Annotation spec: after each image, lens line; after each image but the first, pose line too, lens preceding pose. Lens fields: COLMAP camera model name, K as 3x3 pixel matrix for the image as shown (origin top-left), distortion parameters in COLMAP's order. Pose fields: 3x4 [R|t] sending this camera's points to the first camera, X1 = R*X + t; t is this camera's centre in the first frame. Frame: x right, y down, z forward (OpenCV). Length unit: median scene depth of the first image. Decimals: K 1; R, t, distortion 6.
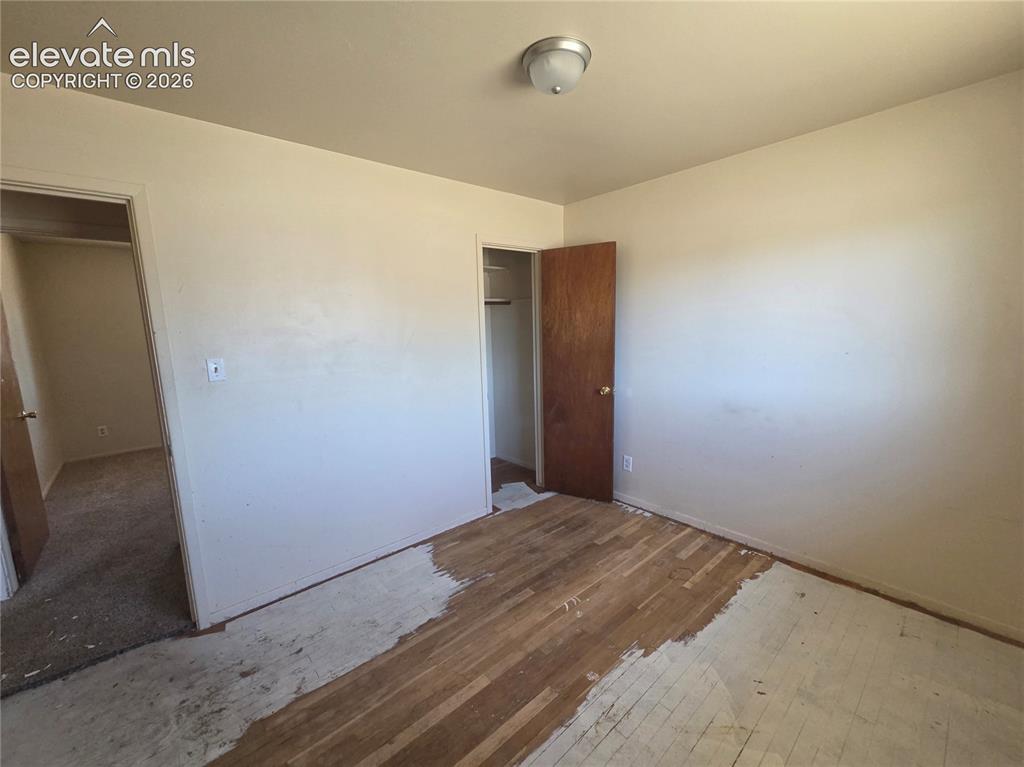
lens RADIAL K [[418.2, 0, 510.6], [0, 418.2, 383.7], [0, 0, 1]] dist [-0.000816, -0.000117]
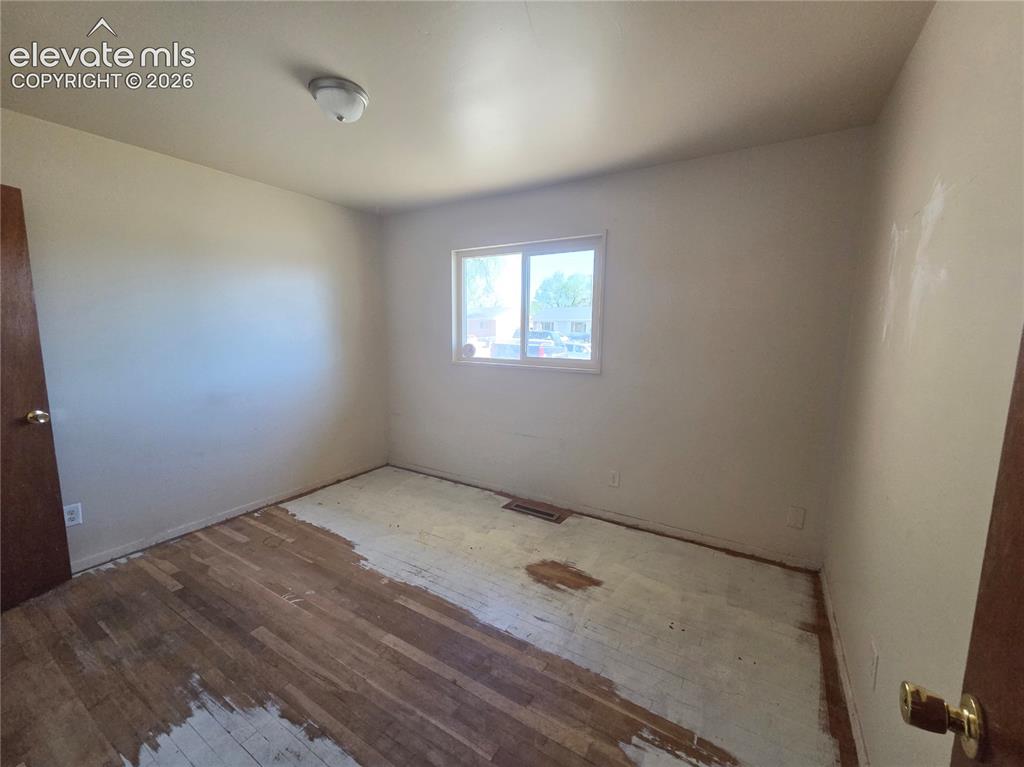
lens RADIAL K [[418.2, 0, 510.6], [0, 418.2, 383.7], [0, 0, 1]] dist [-0.000816, -0.000117]
pose [[-0.285212, -0.103766, 0.952831, -0.812860], [0.144717, 0.978063, 0.149833, -0.034418], [-0.947476, 0.180625, -0.263938, 0.631846]]
